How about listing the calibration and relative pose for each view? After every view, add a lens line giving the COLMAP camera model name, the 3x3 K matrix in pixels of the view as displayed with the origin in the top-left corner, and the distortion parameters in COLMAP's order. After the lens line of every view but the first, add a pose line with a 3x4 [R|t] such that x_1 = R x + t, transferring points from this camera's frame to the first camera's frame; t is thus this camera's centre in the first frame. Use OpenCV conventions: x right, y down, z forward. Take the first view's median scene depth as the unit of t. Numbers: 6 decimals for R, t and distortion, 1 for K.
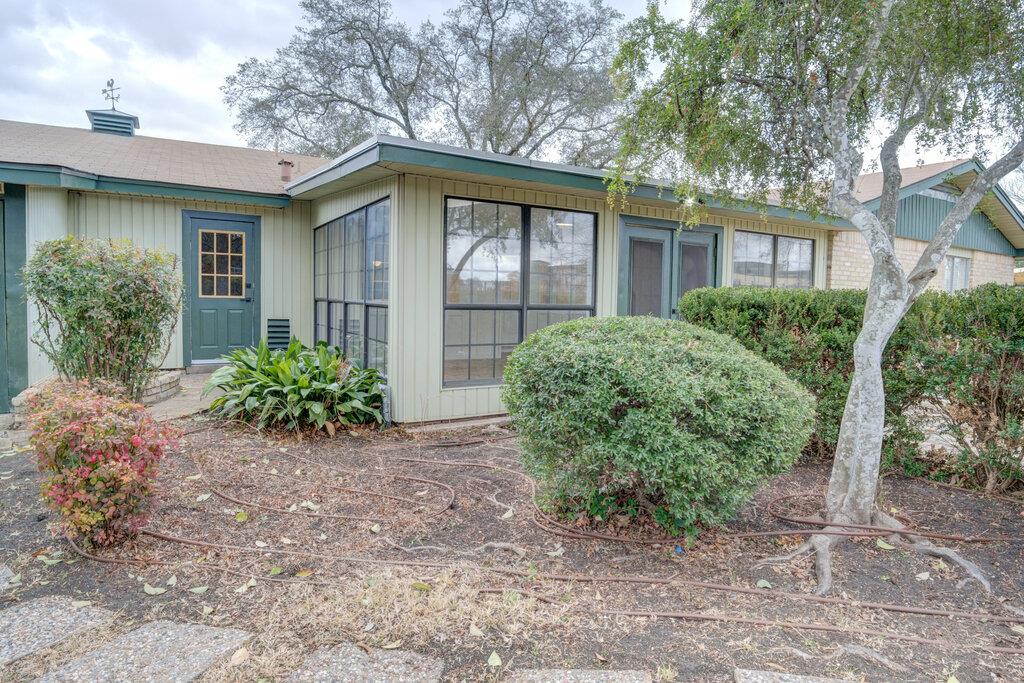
lens RADIAL K [[576.4, 0, 521.5], [0, 576.4, 343.8], [0, 0, 1]] dist [-0.036698, 0.001353]
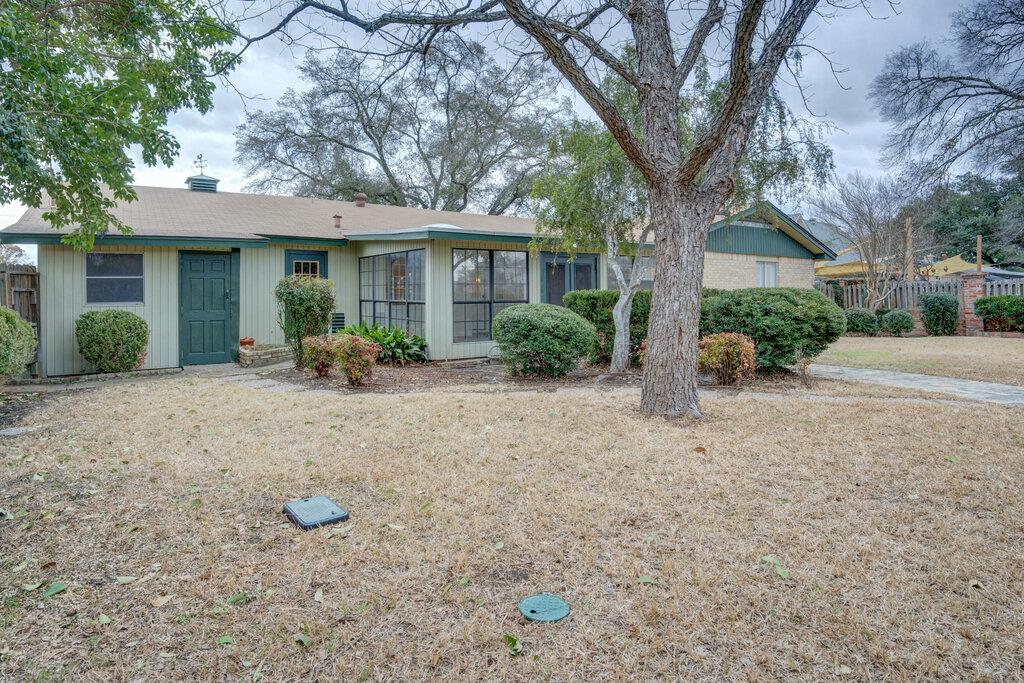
lens RADIAL K [[569.5, 0, 497.4], [0, 569.5, 288.5], [0, 0, 1]] dist [-0.038674, 0.002406]
pose [[0.998442, -0.024900, 0.049929, -0.059916], [0.029236, 0.995685, -0.088076, 0.051839], [-0.047520, 0.089398, 0.994862, -0.772387]]
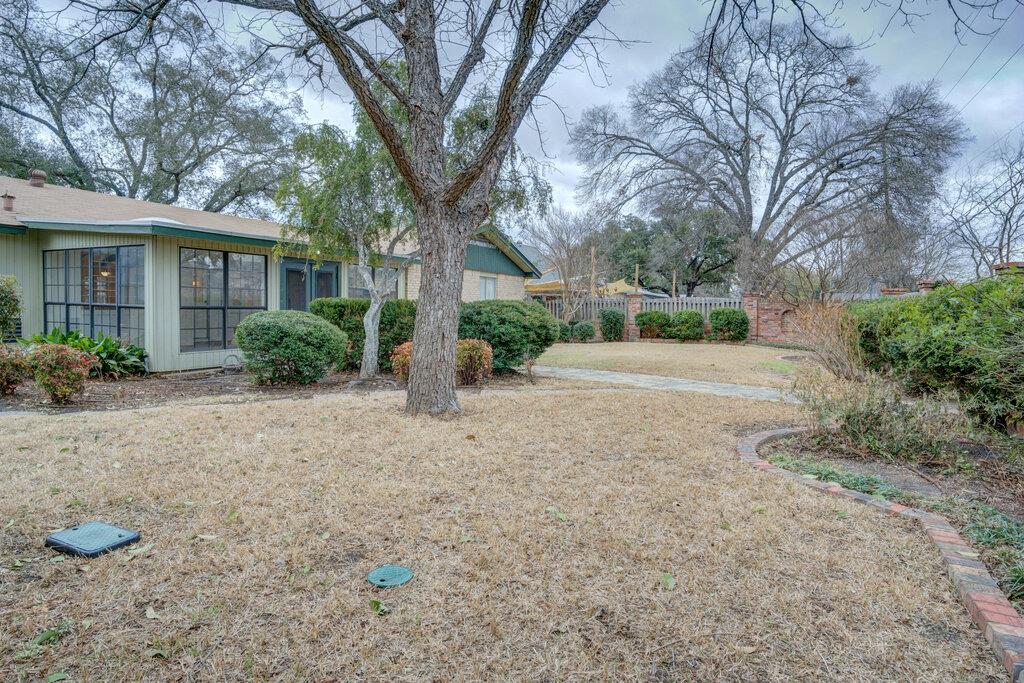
lens RADIAL K [[561.7, 0, 506.0], [0, 561.7, 328.4], [0, 0, 1]] dist [-0.047639, 0.011331]
pose [[0.853965, -0.024296, 0.519763, -0.127499], [0.038564, 0.999117, -0.016658, 0.053793], [-0.518899, 0.034269, 0.854148, -0.787617]]
